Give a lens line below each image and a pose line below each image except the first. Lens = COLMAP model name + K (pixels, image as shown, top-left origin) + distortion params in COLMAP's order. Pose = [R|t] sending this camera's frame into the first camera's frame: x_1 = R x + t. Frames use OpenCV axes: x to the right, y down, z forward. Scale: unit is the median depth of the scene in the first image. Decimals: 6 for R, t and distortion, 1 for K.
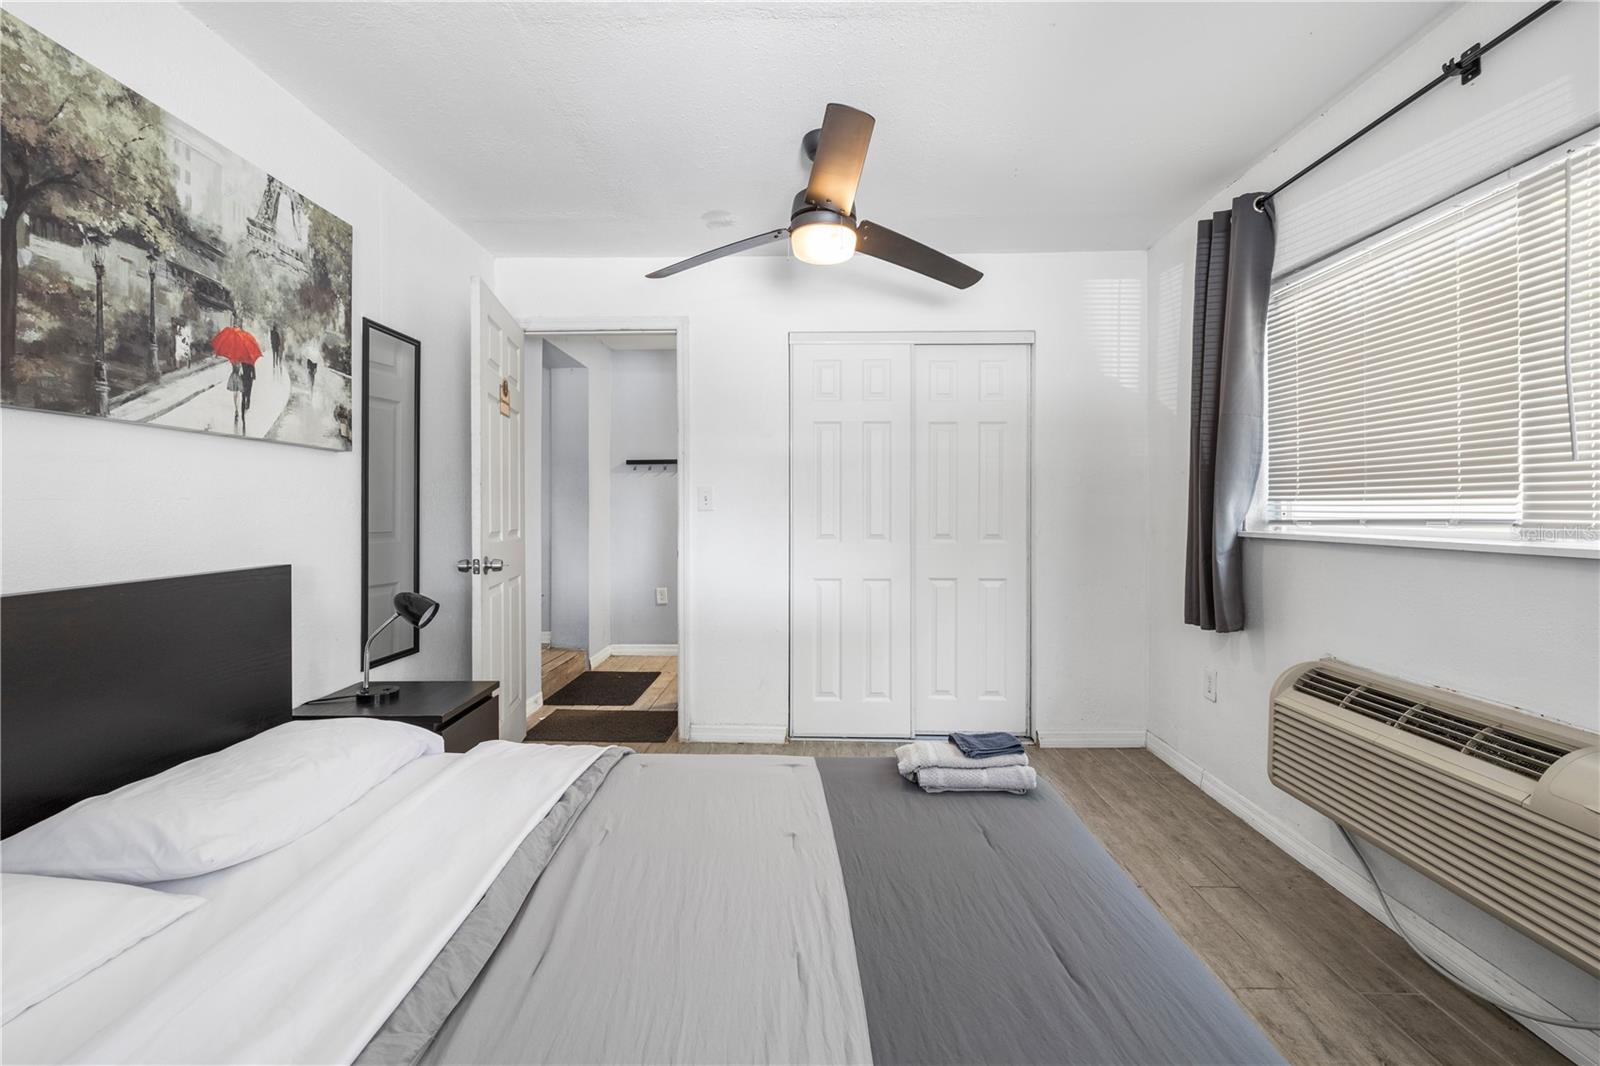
lens RADIAL K [[681.0, 0, 800.3], [0, 681.0, 511.4], [0, 0, 1]] dist [0.001685, 0.000154]
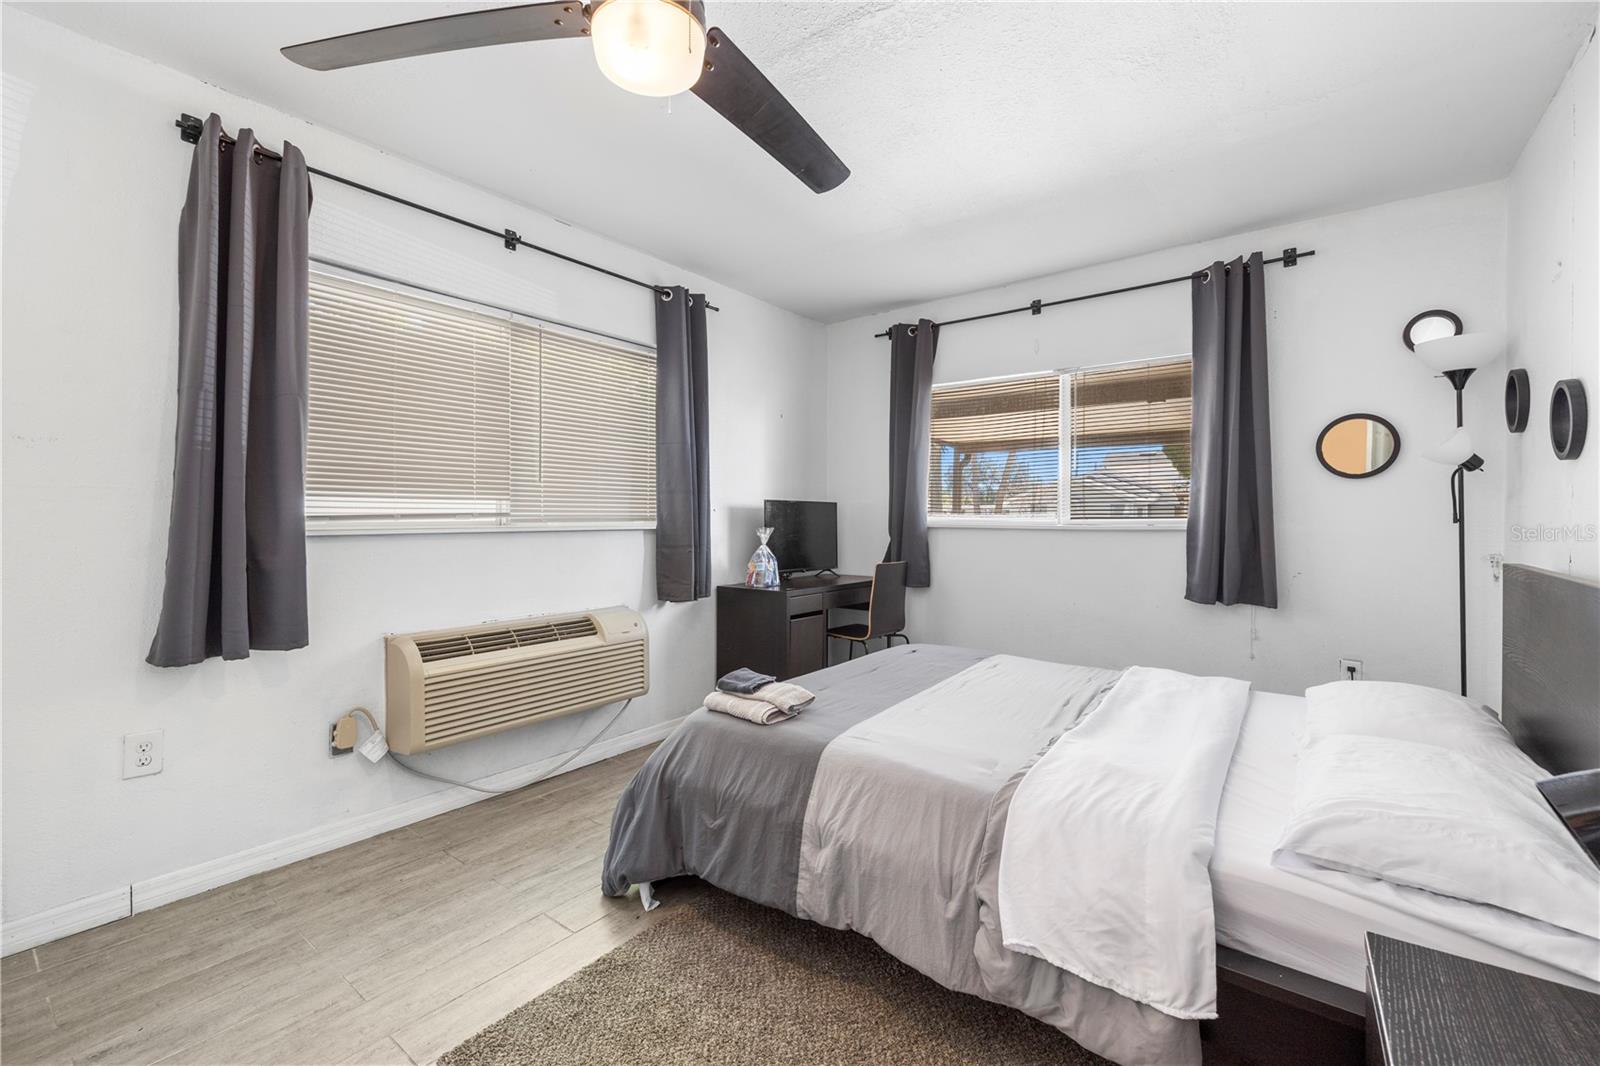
lens RADIAL K [[680.7, 0, 794.6], [0, 680.7, 511.7], [0, 0, 1]] dist [0.000211, -0.000240]
pose [[-0.799864, -0.000818, 0.600180, -0.418114], [-0.002885, 0.999993, -0.002482, 0.007824], [-0.600174, -0.003716, -0.799861, 1.390750]]
